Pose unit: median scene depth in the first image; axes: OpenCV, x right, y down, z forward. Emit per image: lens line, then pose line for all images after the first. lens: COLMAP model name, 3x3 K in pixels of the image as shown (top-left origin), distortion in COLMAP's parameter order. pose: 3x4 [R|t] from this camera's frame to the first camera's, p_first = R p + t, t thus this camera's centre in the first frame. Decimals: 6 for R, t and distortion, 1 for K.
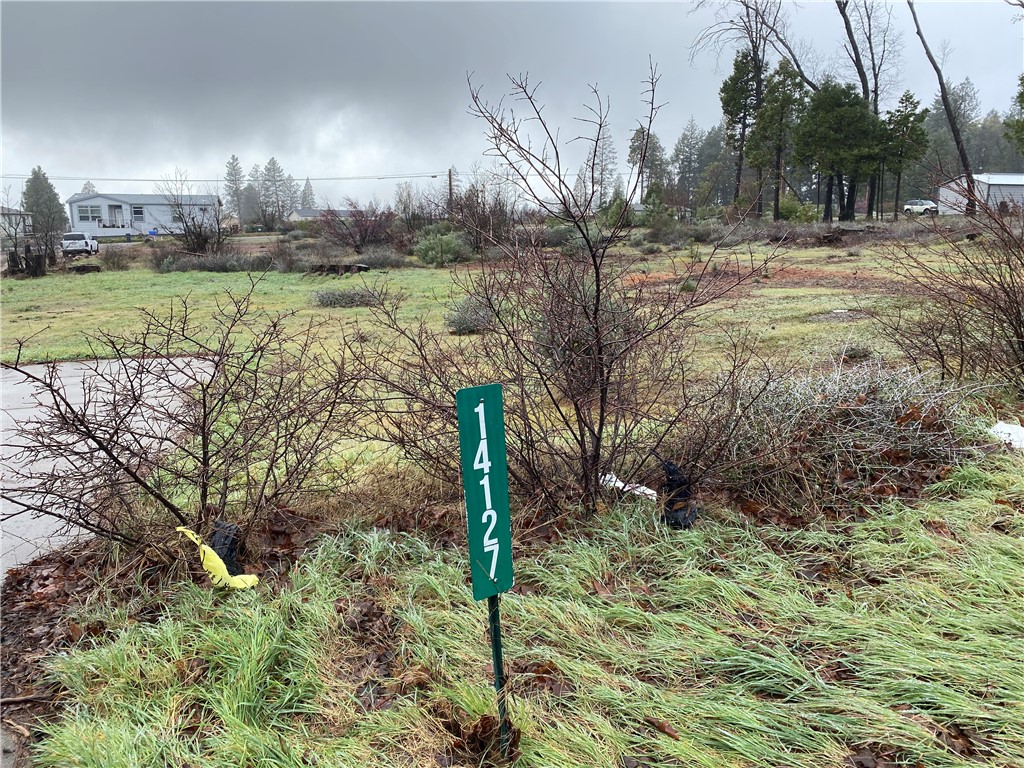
lens RADIAL K [[765.8, 0, 523.3], [0, 765.8, 364.1], [0, 0, 1]] dist [0.039411, -0.041444]
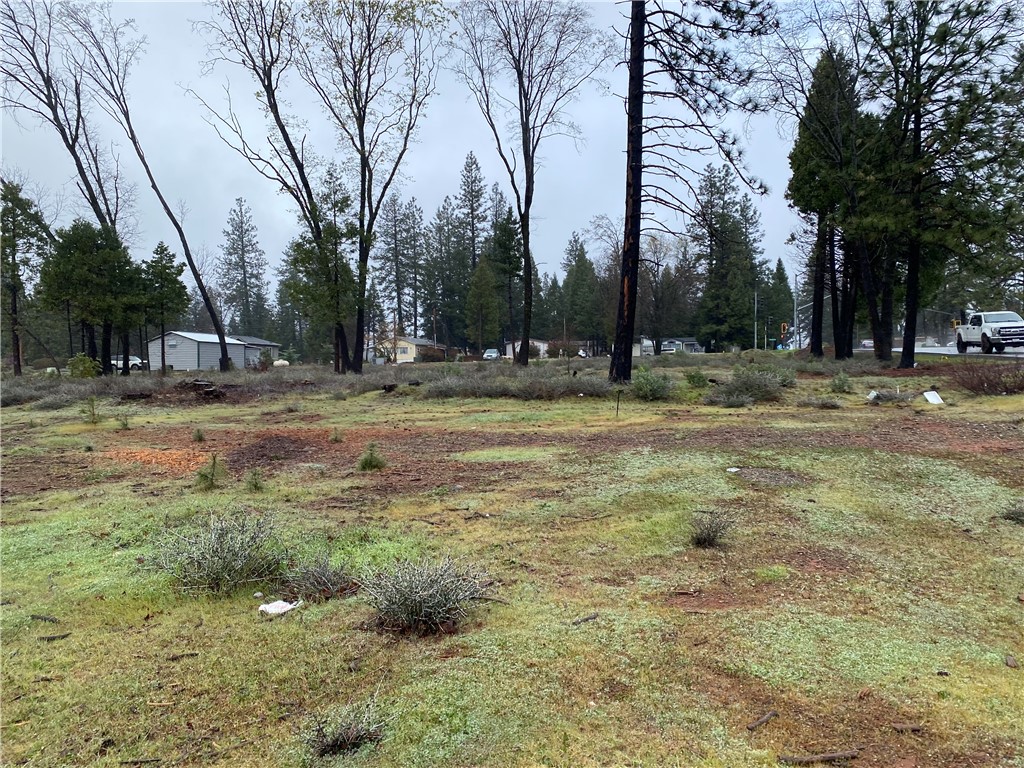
lens RADIAL K [[765.8, 0, 514.7], [0, 765.8, 394.9], [0, 0, 1]] dist [0.039411, -0.041444]
pose [[0.523708, -0.027136, 0.851466, -0.069405], [0.164416, 0.983921, -0.069769, -0.021533], [-0.835881, 0.176533, 0.519749, 0.126319]]
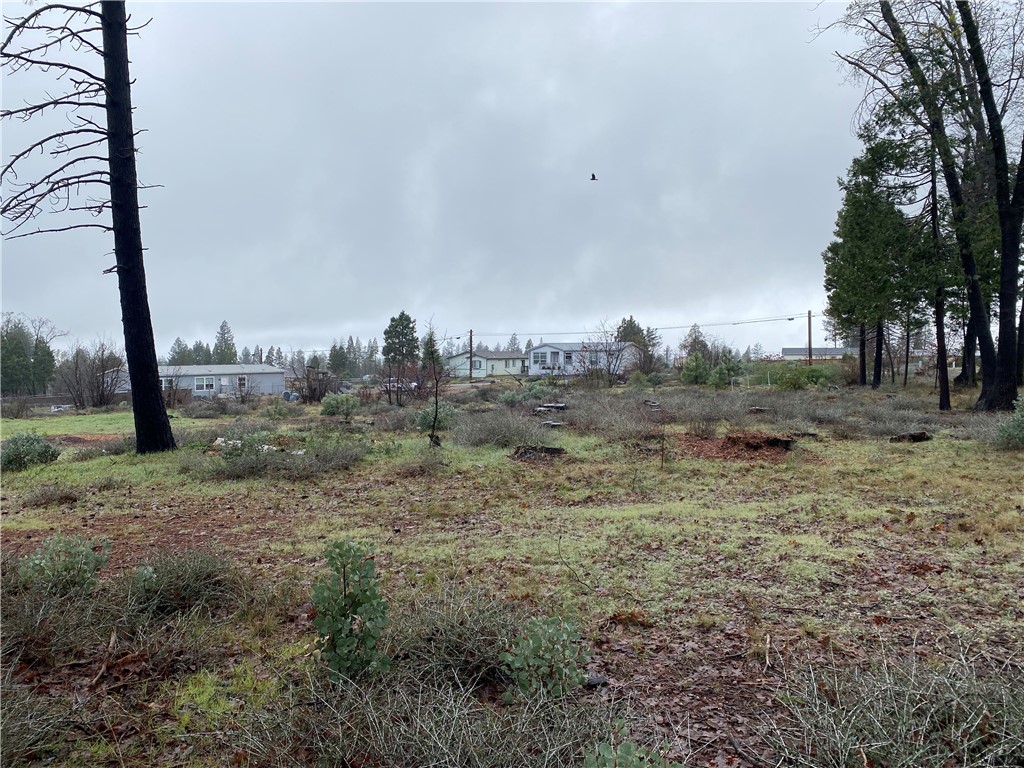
lens RADIAL K [[765.8, 0, 511.9], [0, 765.8, 384.6], [0, 0, 1]] dist [0.039411, -0.041444]
pose [[0.638326, 0.027033, -0.769292, 0.577436], [-0.133750, 0.988077, -0.076259, -0.061579], [0.758058, 0.151570, 0.634330, 0.192808]]
